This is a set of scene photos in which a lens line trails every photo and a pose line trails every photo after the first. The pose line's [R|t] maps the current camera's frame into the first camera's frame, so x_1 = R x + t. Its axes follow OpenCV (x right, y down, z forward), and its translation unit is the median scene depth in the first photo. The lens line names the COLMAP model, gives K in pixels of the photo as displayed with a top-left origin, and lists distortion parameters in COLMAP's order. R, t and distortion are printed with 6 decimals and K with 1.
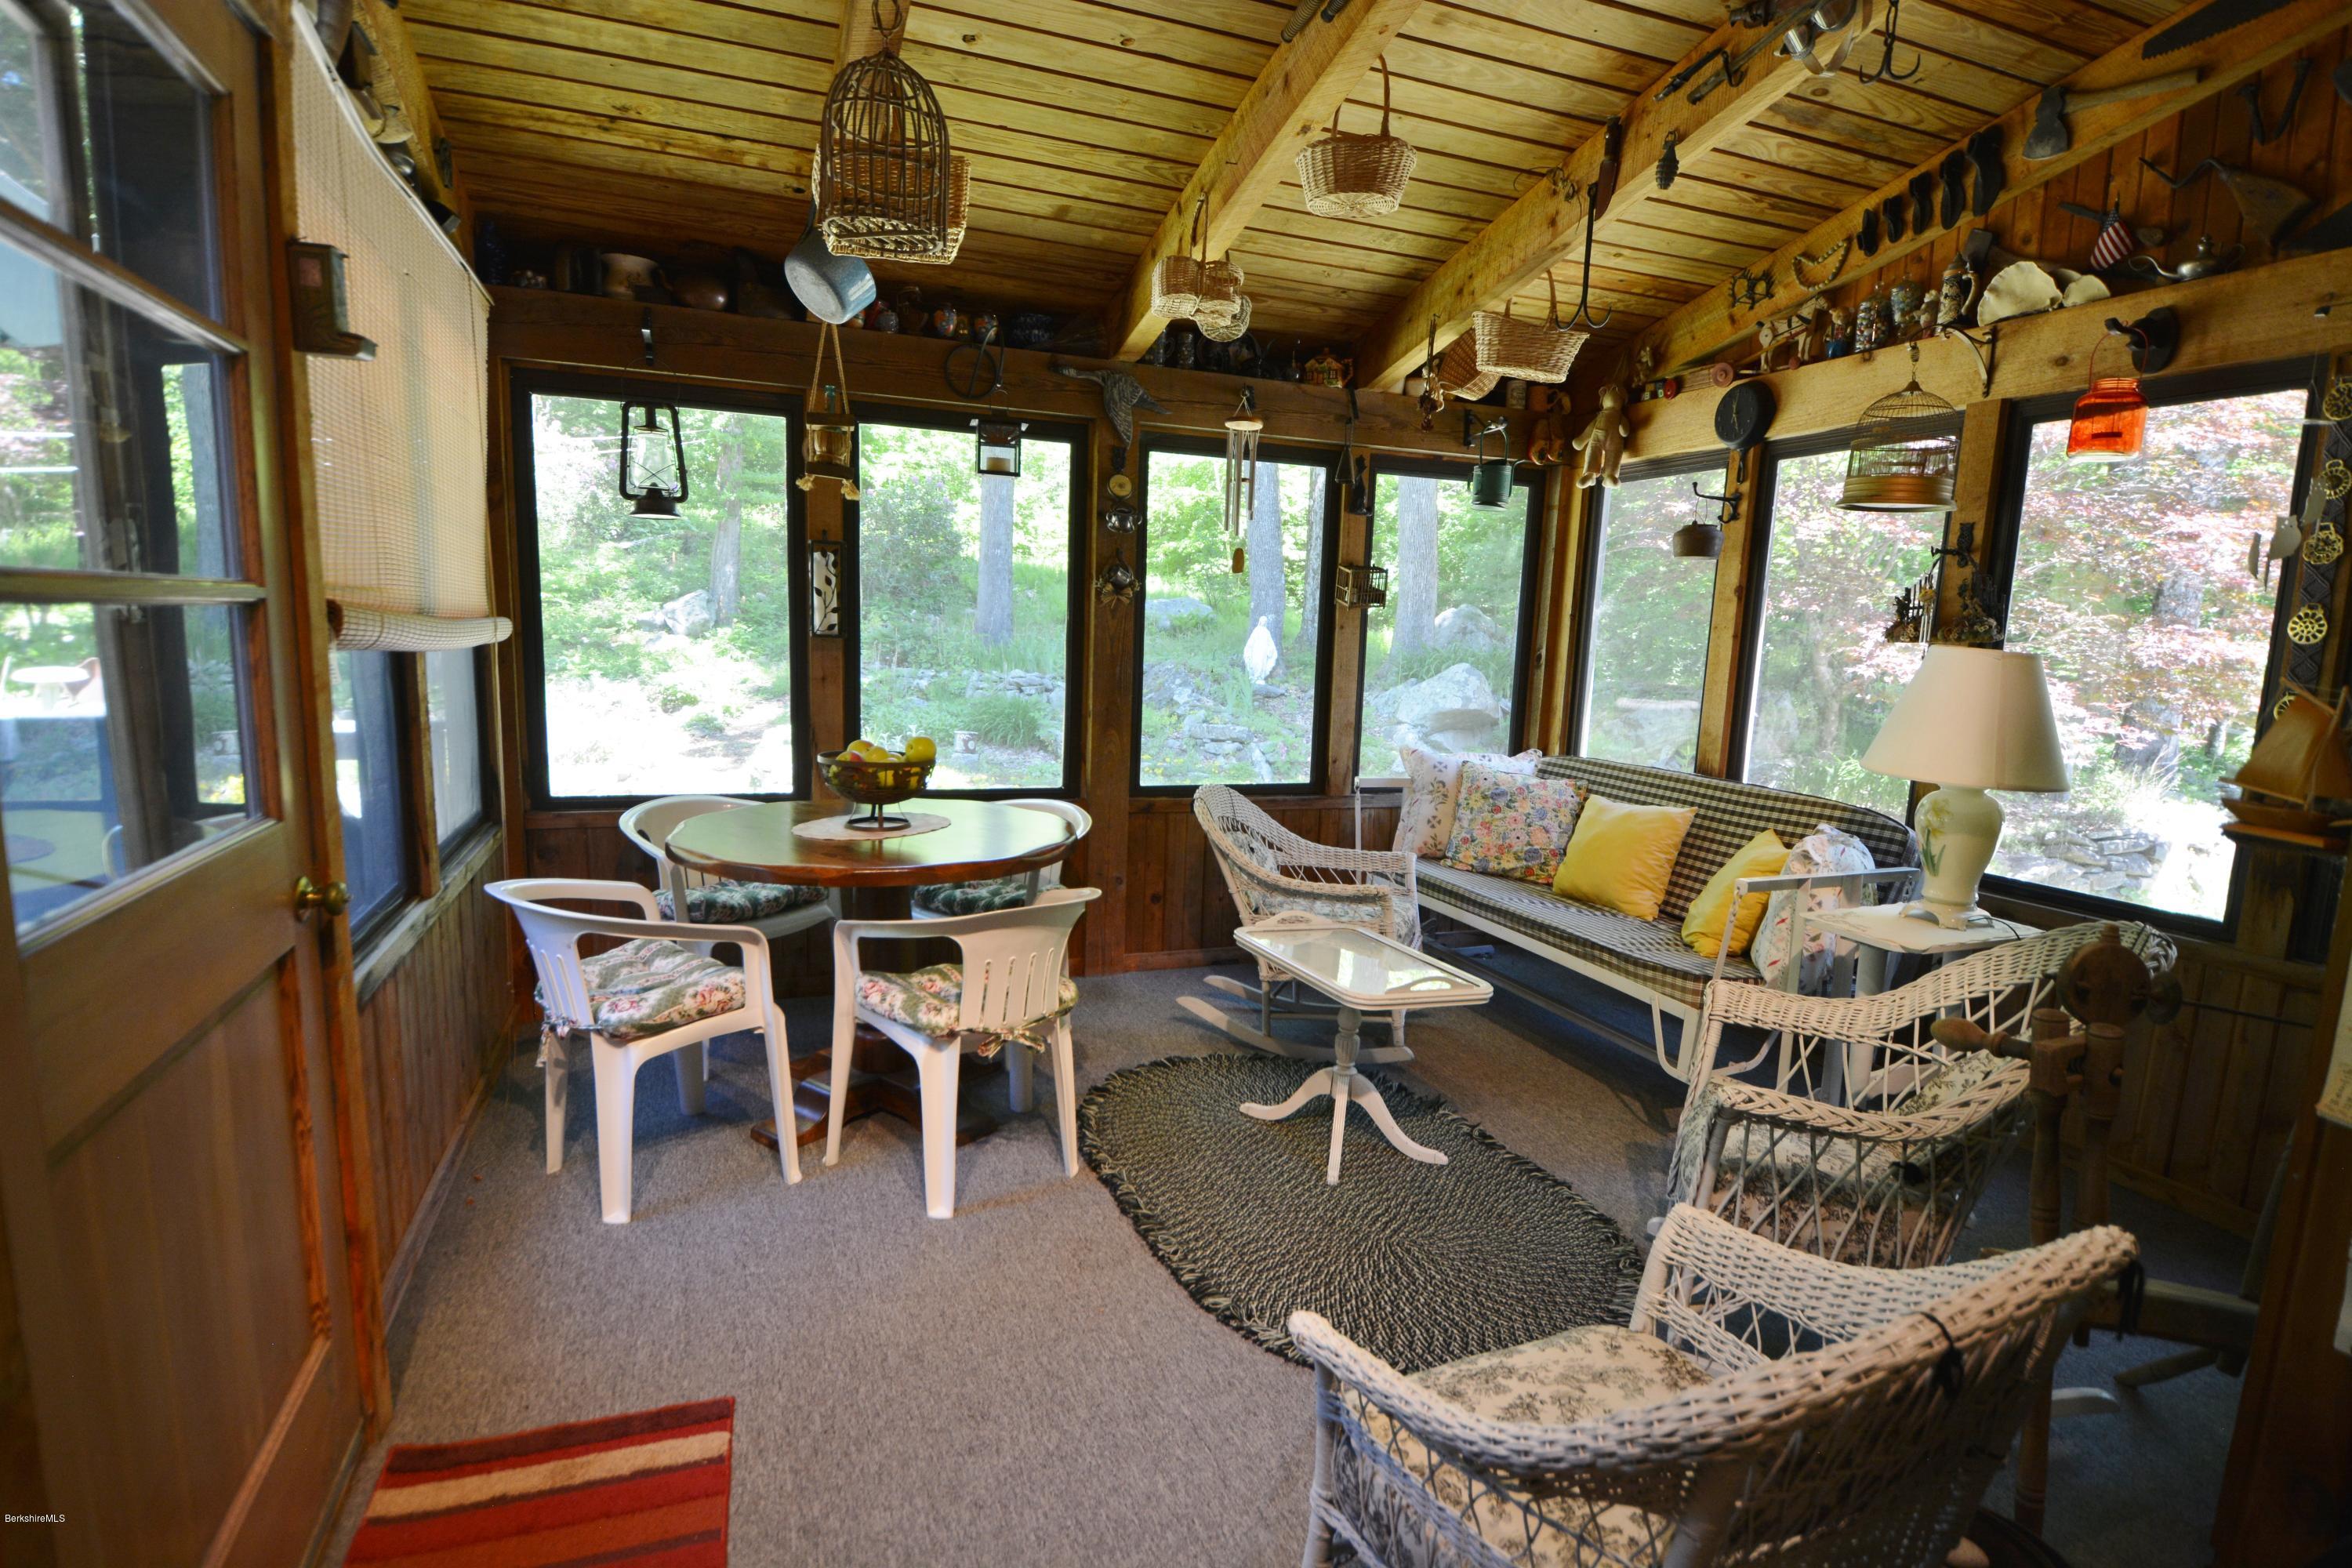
lens RADIAL K [[1189.0, 0, 1191.7], [0, 1189.0, 800.1], [0, 0, 1]] dist [0.016724, 0.000216]
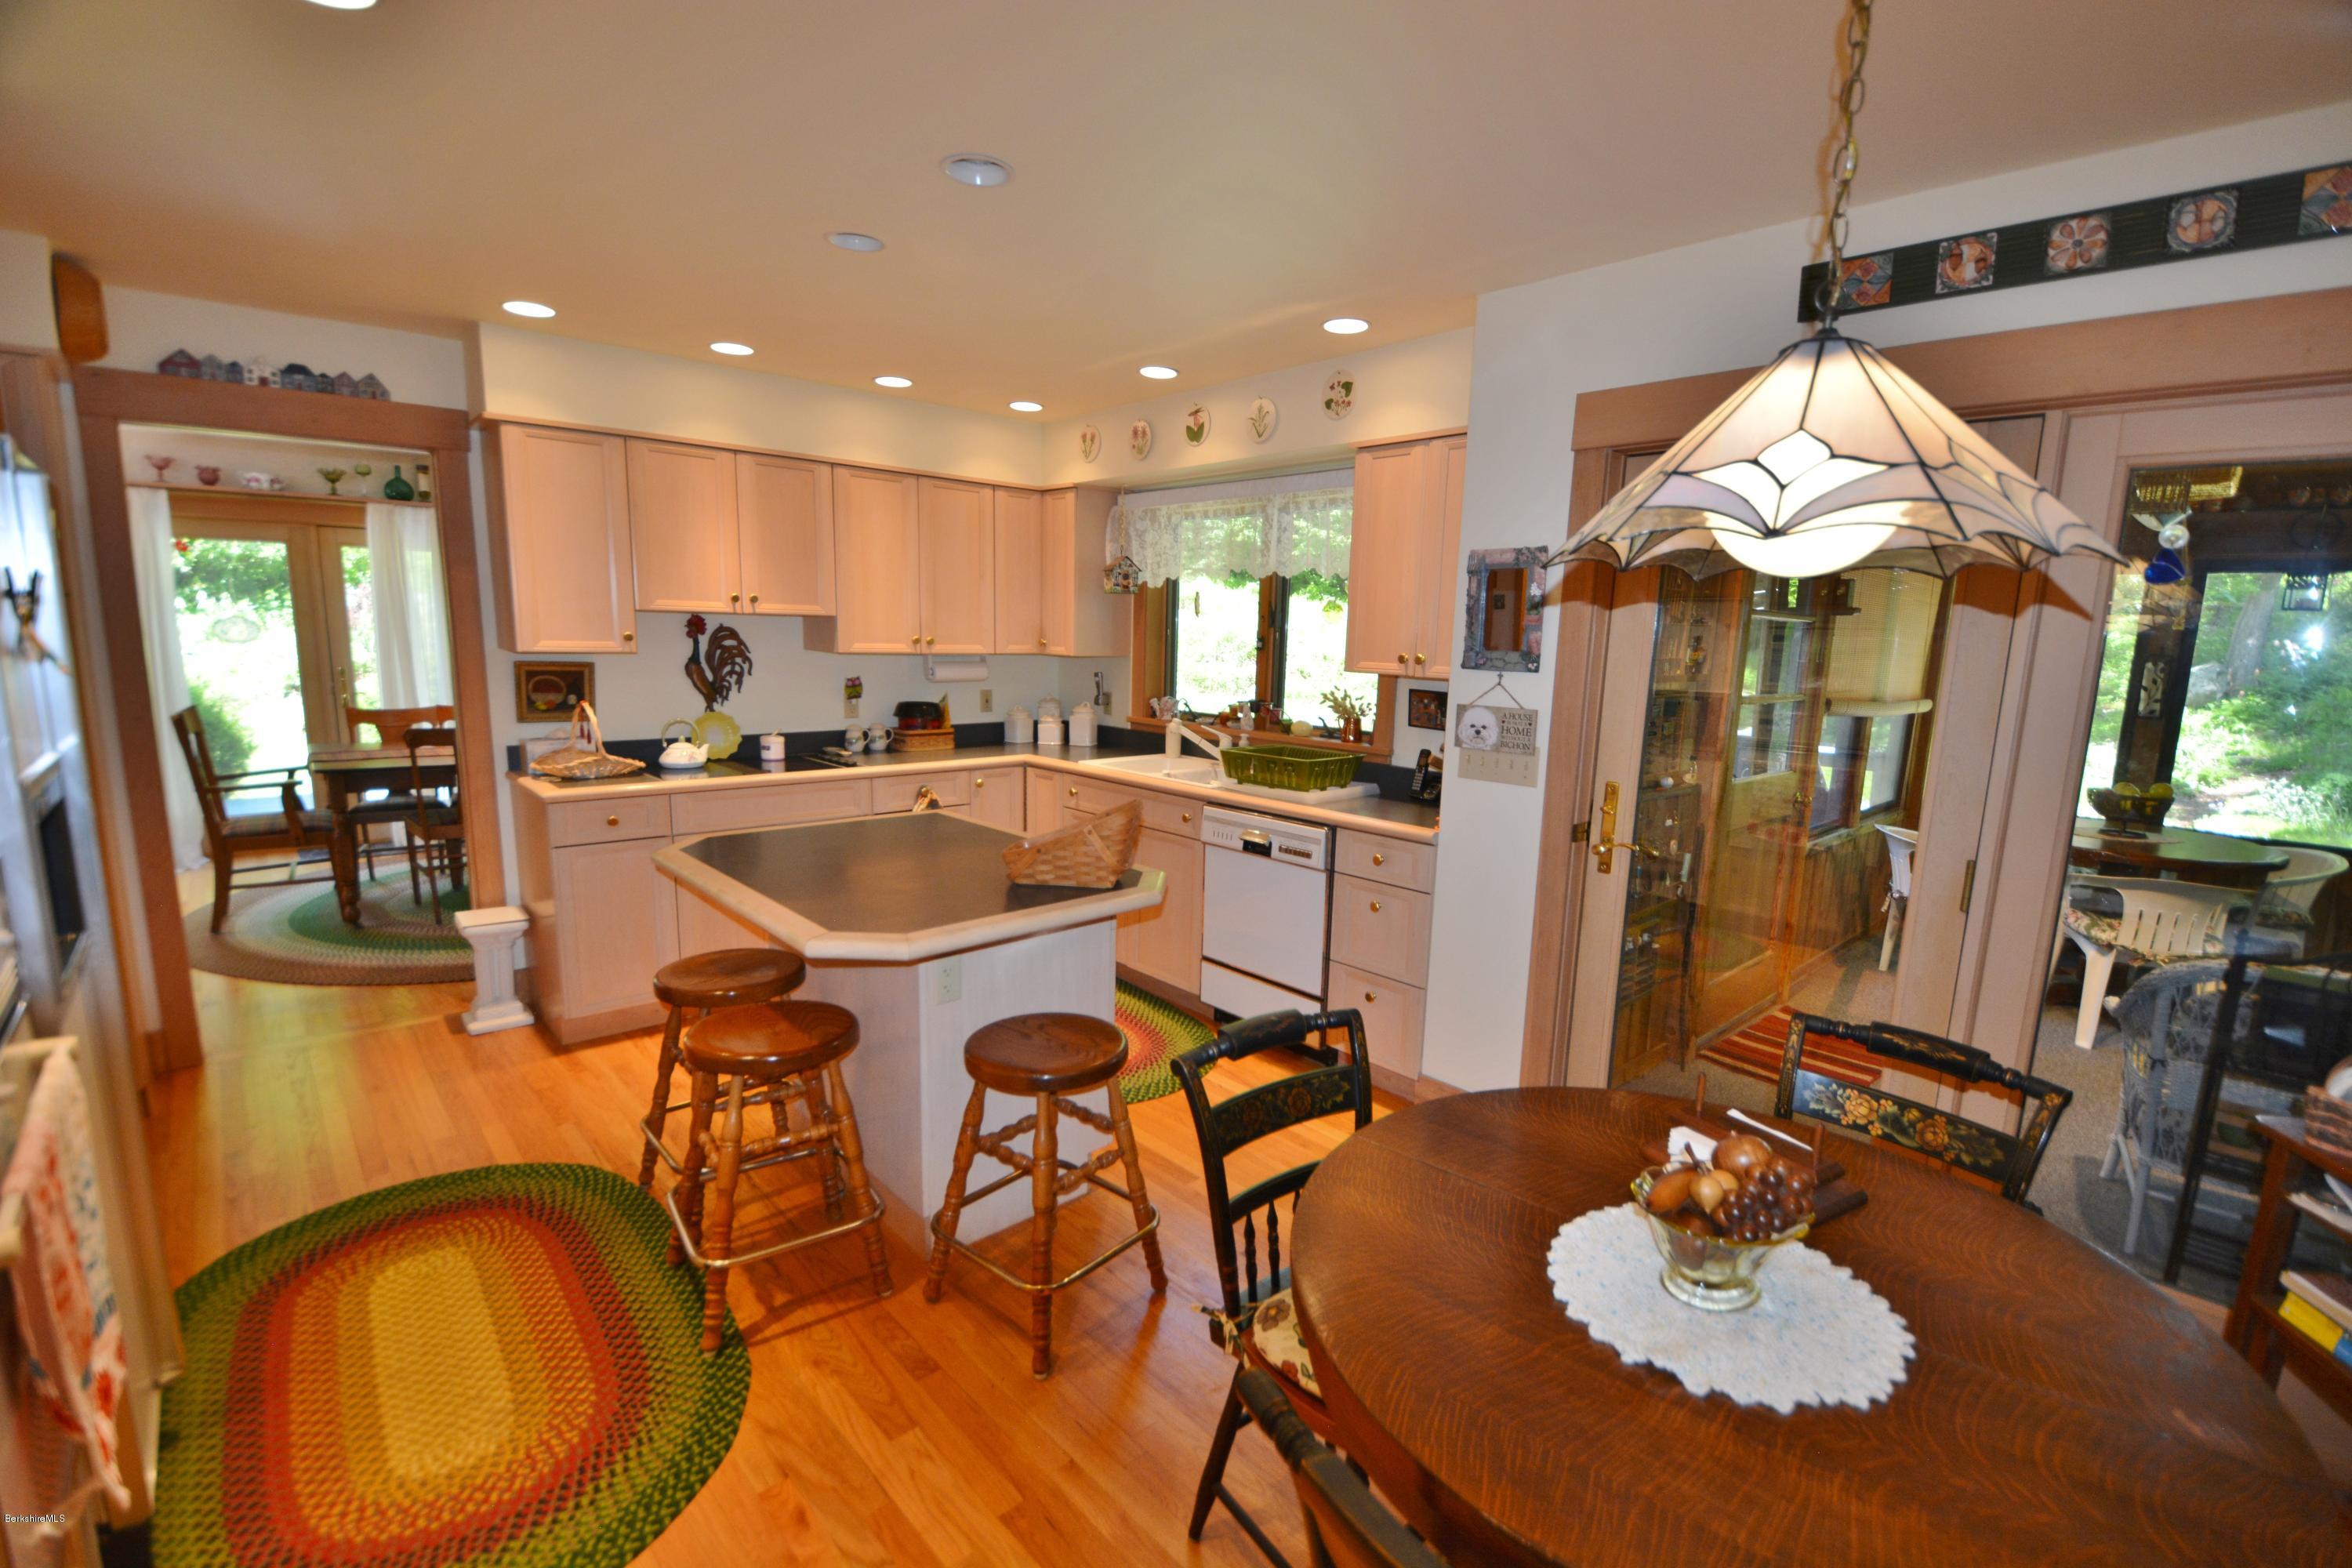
lens RADIAL K [[1029.1, 0, 1186.4], [0, 1029.1, 797.6], [0, 0, 1]] dist [0.000621, -0.015520]
pose [[0.356316, 0.120569, -0.926554, 0.431764], [-0.152195, 0.985885, 0.069761, 0.051798], [0.921887, 0.116160, 0.369637, -0.537413]]
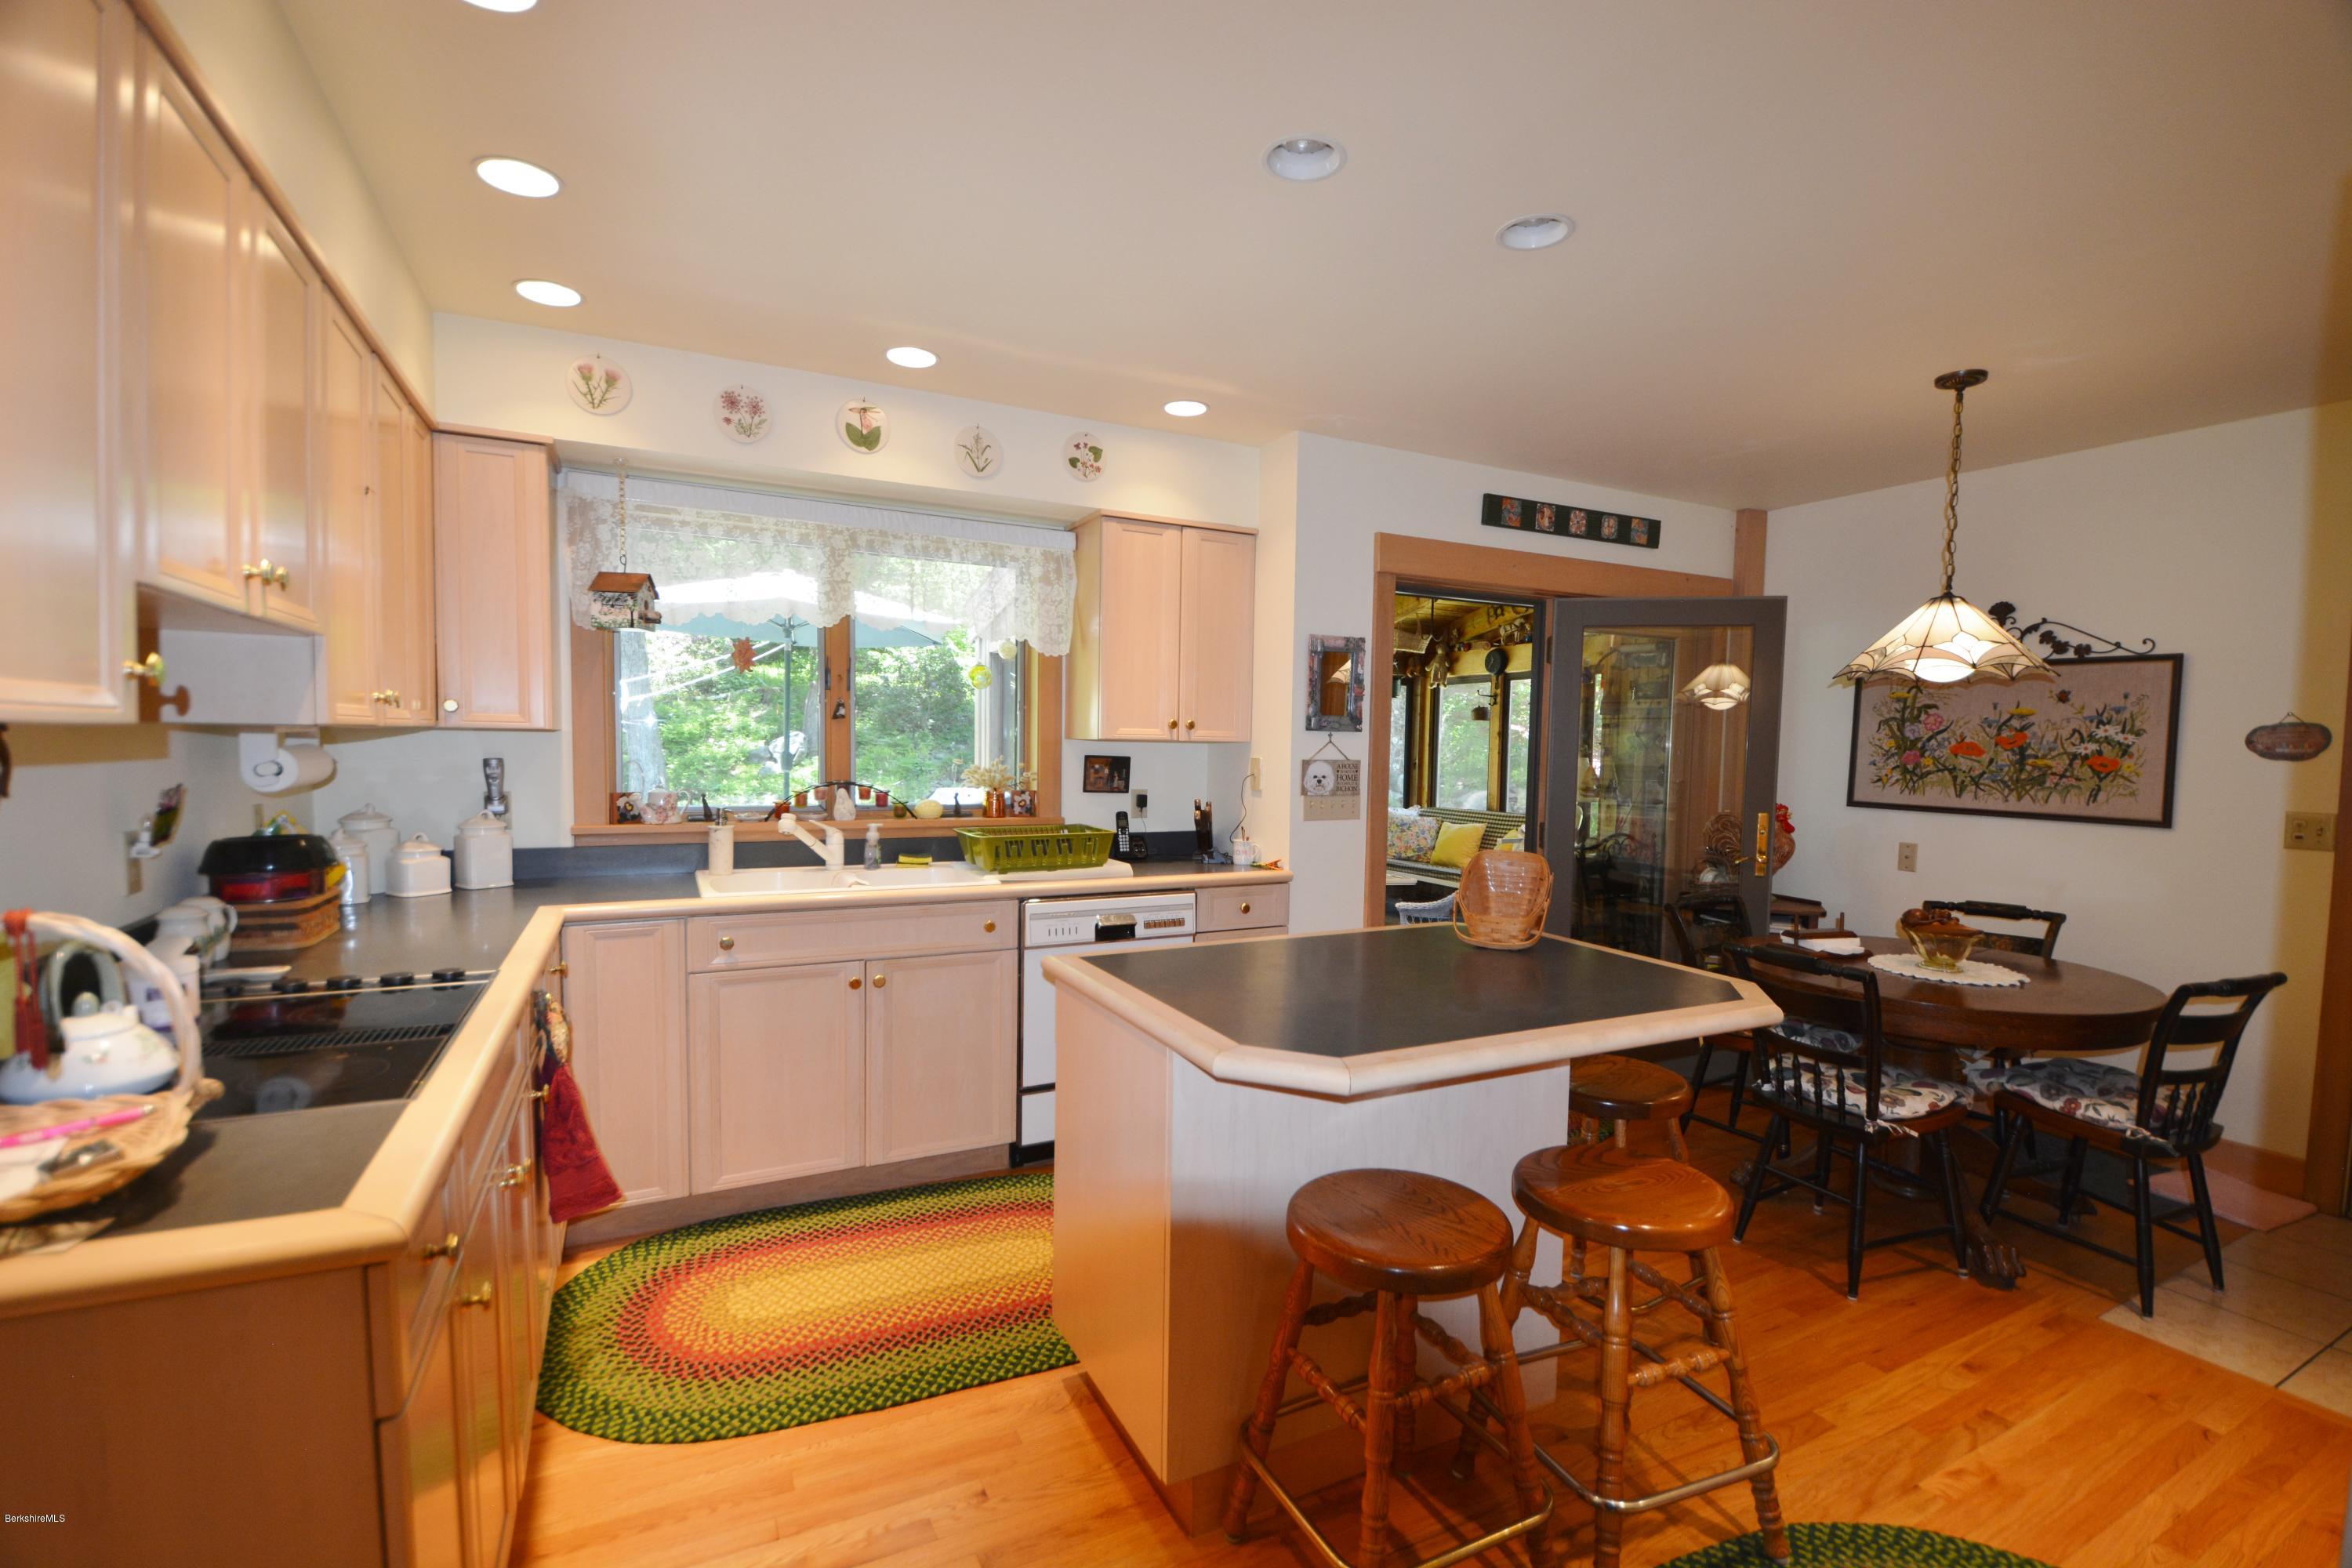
lens RADIAL K [[1029.1, 0, 1173.5], [0, 1029.1, 800.8], [0, 0, 1]] dist [0.000621, -0.015520]
pose [[0.995666, -0.026077, 0.089266, -0.368728], [0.034058, 0.995442, -0.089085, 0.116690], [-0.086536, 0.091740, 0.992016, -0.952212]]
